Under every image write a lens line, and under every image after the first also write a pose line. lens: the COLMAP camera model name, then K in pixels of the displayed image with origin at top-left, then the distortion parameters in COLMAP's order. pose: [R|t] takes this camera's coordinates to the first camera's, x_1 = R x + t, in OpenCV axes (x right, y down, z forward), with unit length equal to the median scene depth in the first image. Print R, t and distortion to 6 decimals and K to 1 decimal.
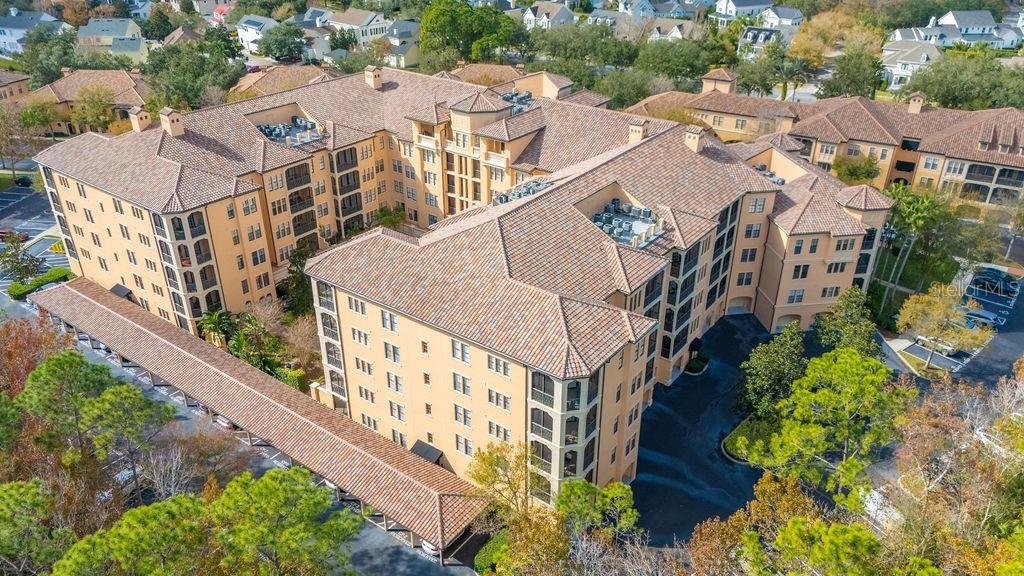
lens RADIAL K [[749.2, 0, 513.0], [0, 749.2, 289.2], [0, 0, 1]] dist [-0.011342, -0.009916]
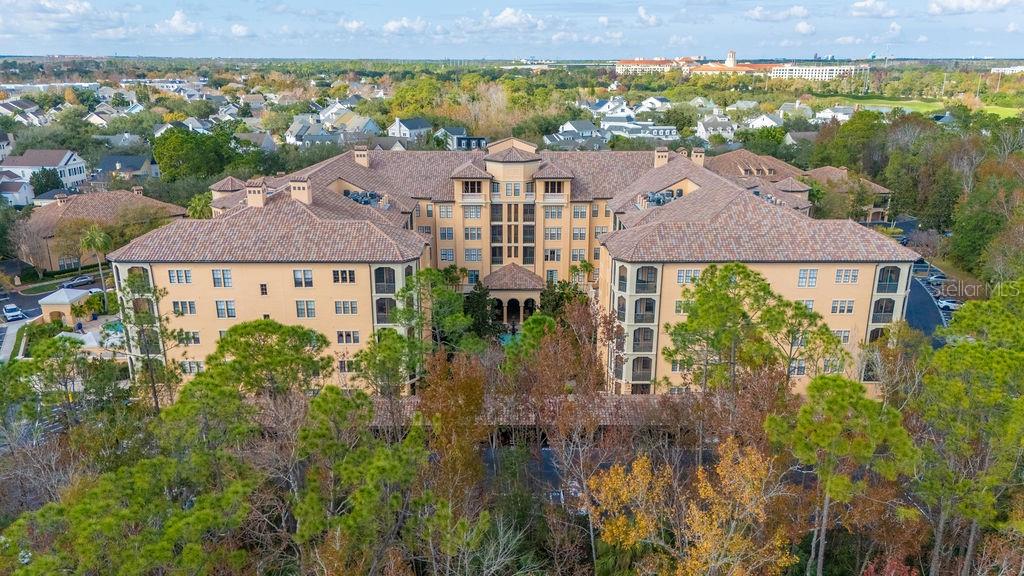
lens RADIAL K [[749.2, 0, 515.6], [0, 749.2, 282.9], [0, 0, 1]] dist [-0.011342, -0.009916]
pose [[0.786761, -0.168373, 0.593850, -0.712243], [0.290596, 0.949826, -0.115694, 0.056635], [-0.544574, 0.263594, 0.796215, 0.158938]]
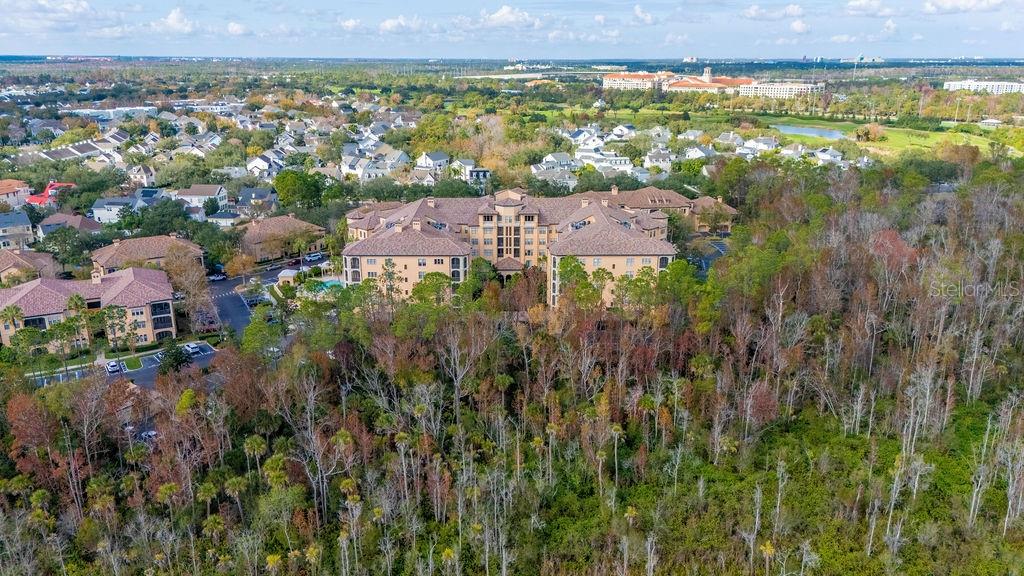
lens RADIAL K [[749.2, 0, 505.0], [0, 749.2, 297.9], [0, 0, 1]] dist [-0.011342, -0.009916]
pose [[0.792448, -0.182163, 0.582102, -1.329755], [0.290262, 0.951995, -0.097233, 0.216701], [-0.536445, 0.246014, 0.807281, -0.660331]]
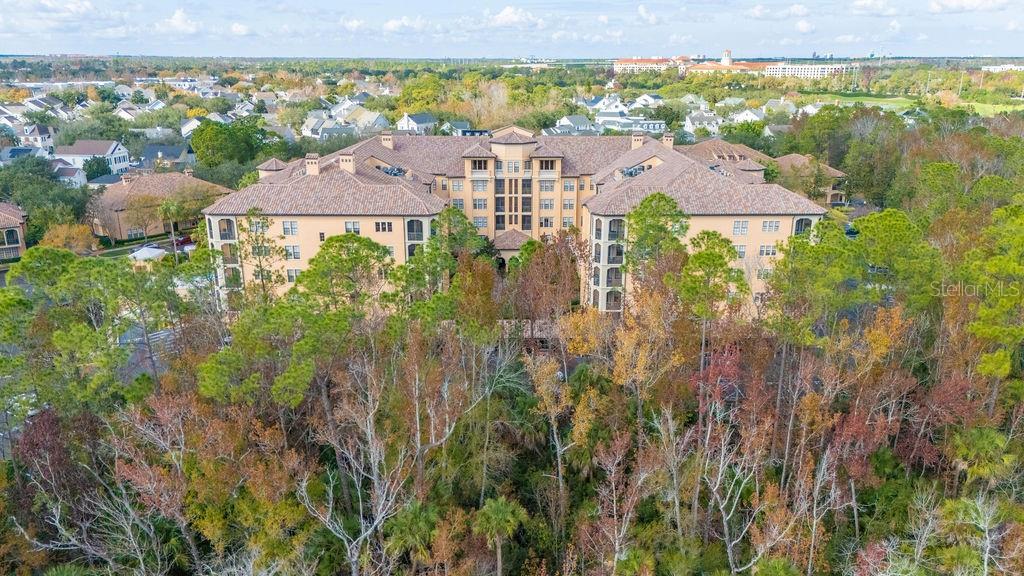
lens RADIAL K [[749.2, 0, 513.0], [0, 749.2, 285.5], [0, 0, 1]] dist [-0.011342, -0.009916]
pose [[0.788902, -0.171092, 0.590222, -0.852909], [0.290090, 0.950395, -0.112241, 0.142509], [-0.541740, 0.259765, 0.799400, 0.001262]]
